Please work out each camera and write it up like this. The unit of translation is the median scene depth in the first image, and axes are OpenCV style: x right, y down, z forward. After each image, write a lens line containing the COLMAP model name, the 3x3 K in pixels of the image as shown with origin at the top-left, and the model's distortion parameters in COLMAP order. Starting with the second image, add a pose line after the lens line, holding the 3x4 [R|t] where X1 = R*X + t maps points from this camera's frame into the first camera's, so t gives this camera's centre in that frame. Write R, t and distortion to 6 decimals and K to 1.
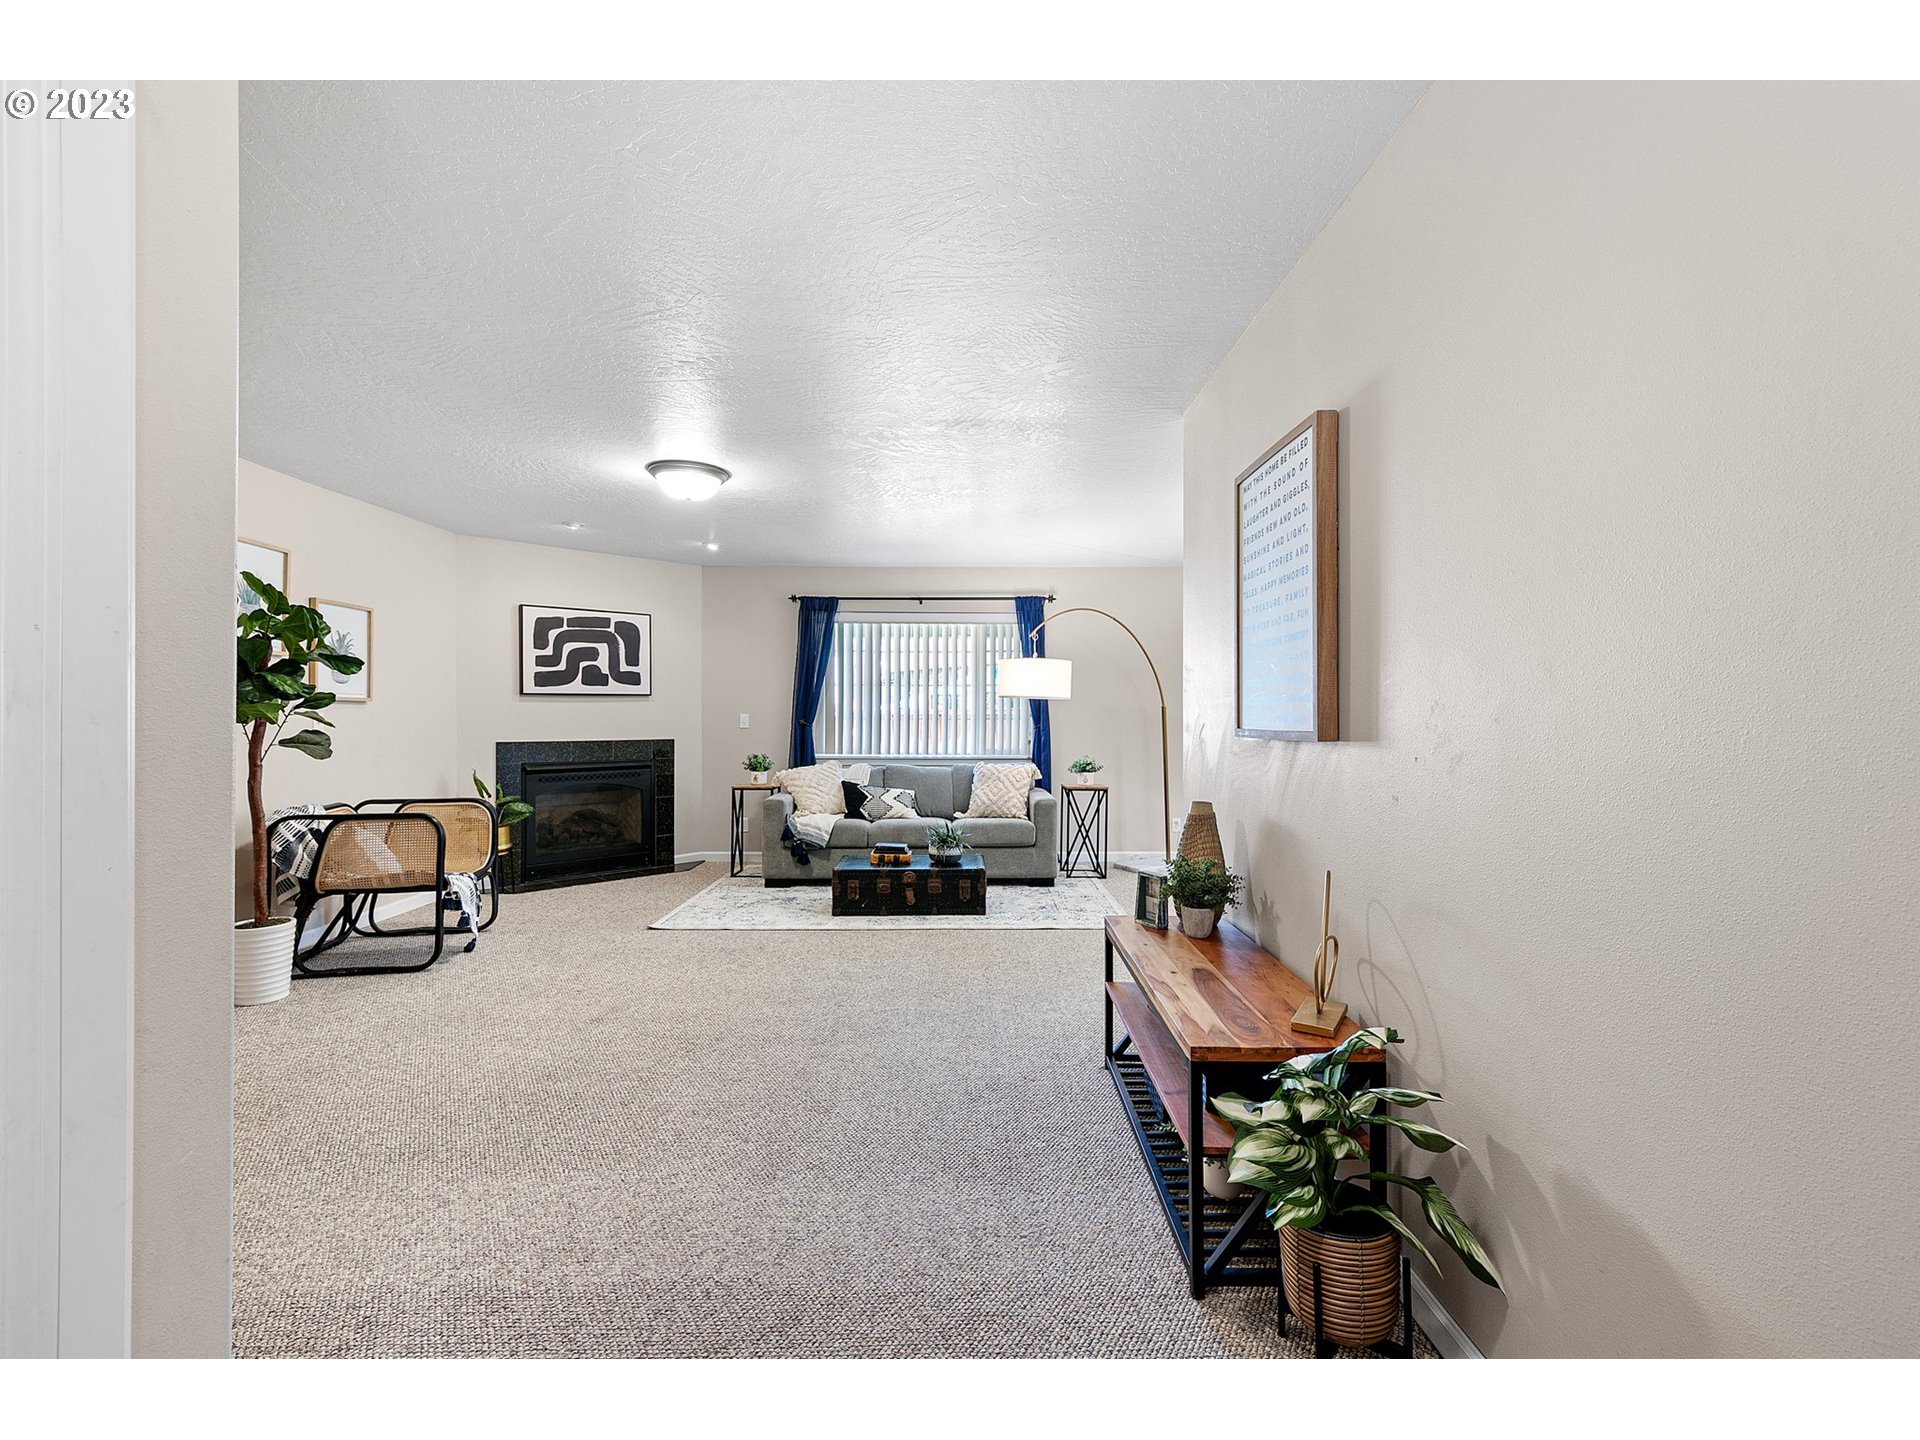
lens RADIAL K [[761.6, 0, 969.0], [0, 761.6, 714.4], [0, 0, 1]] dist [0.001435, -0.000065]
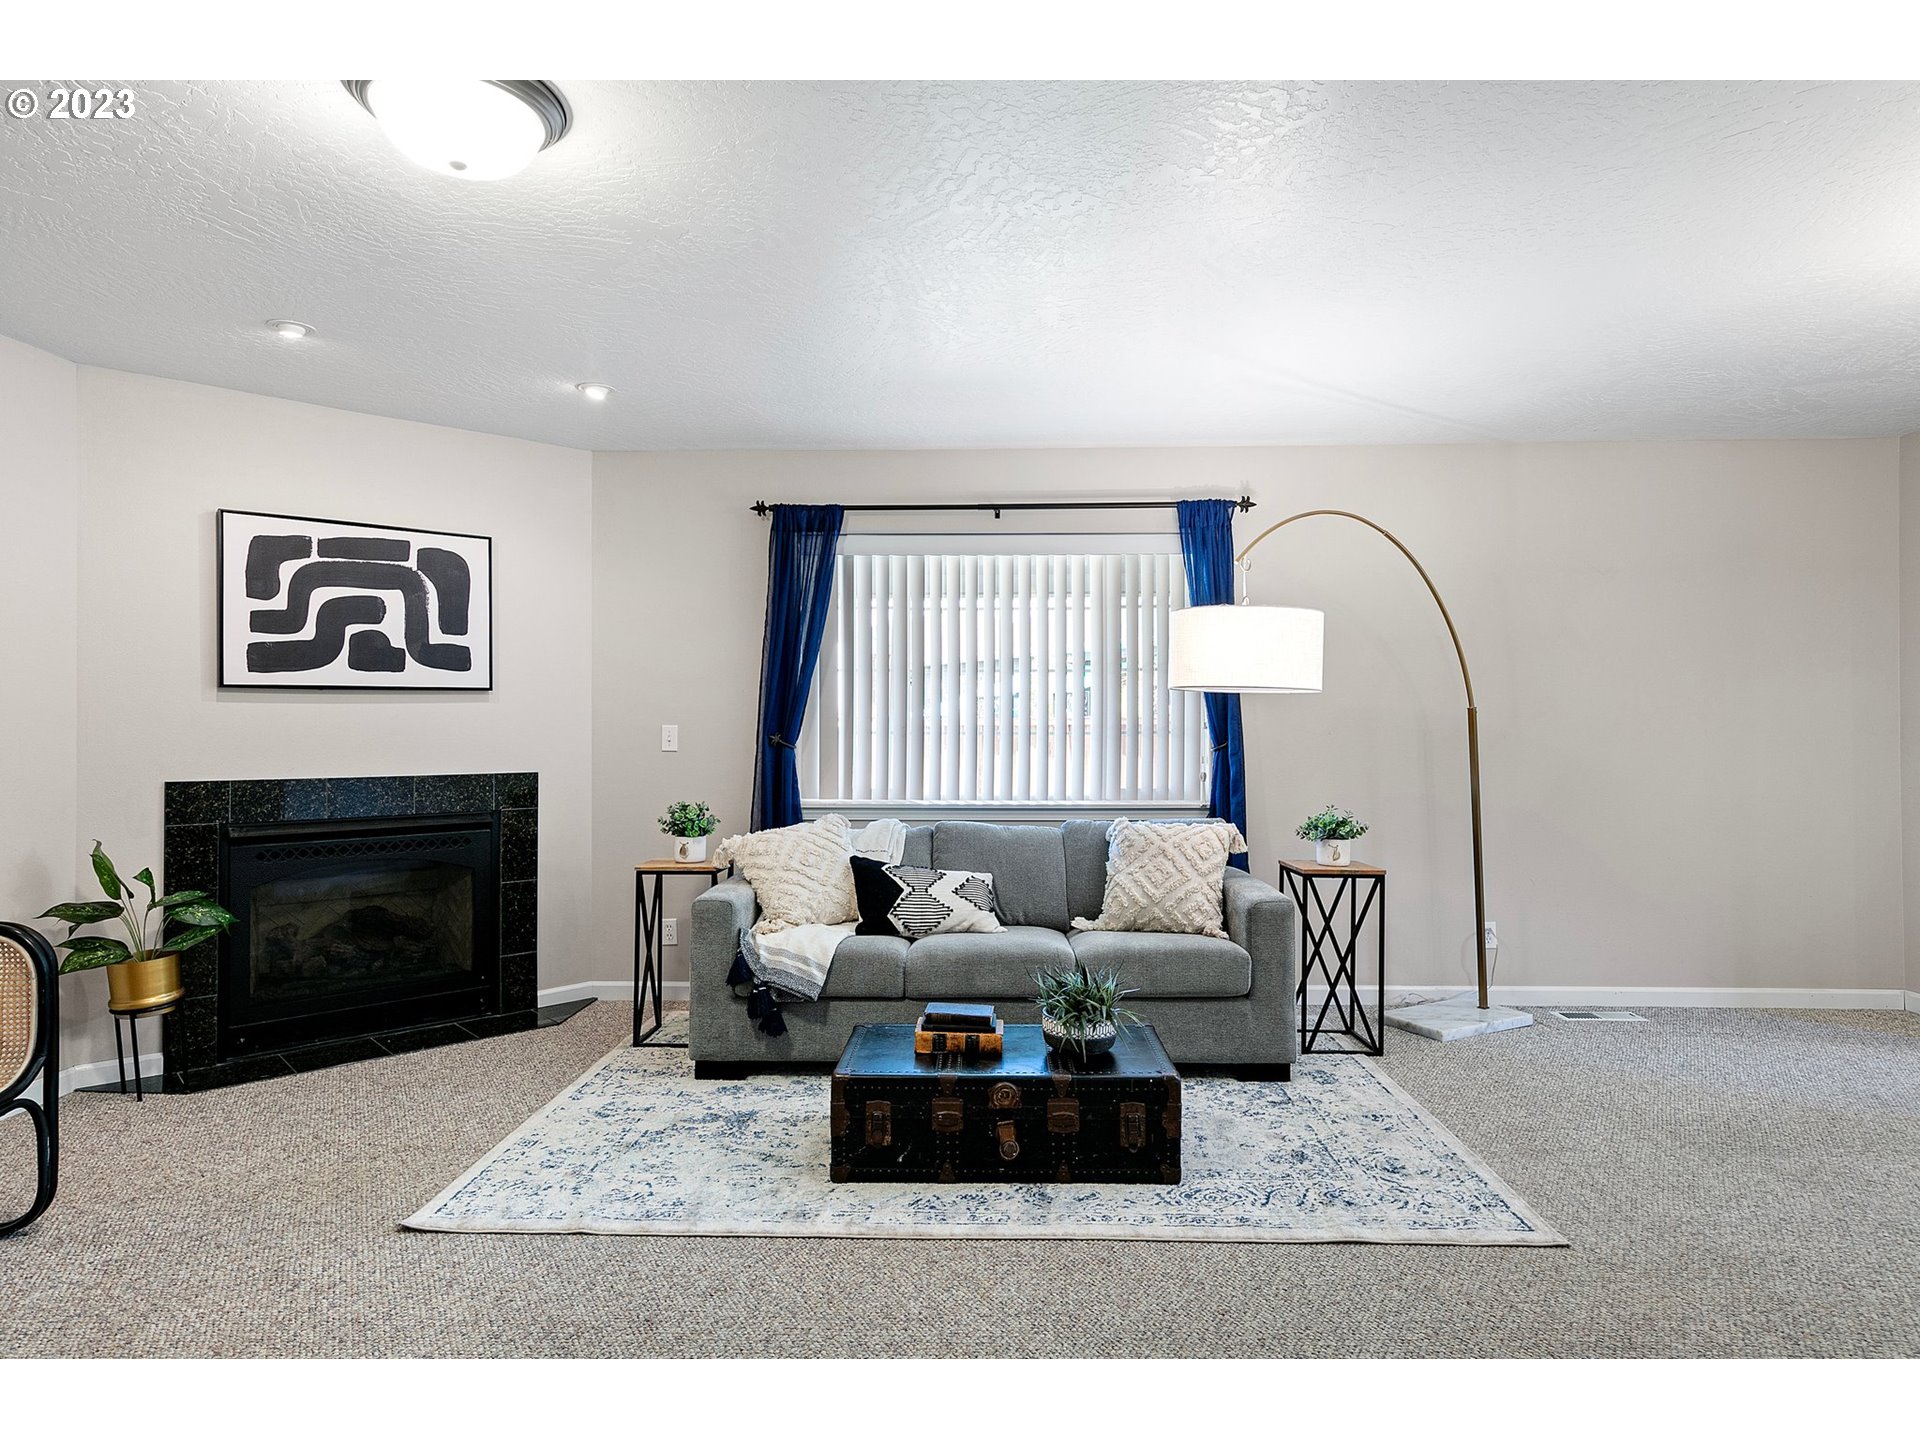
lens RADIAL K [[840.6, 0, 965.4], [0, 840.6, 716.6], [0, 0, 1]] dist [0.003969, -0.000561]
pose [[0.999628, -0.003021, -0.027089, -0.075455], [0.002787, 0.999958, -0.008691, -0.000563], [0.027114, 0.008612, 0.999595, 0.442081]]
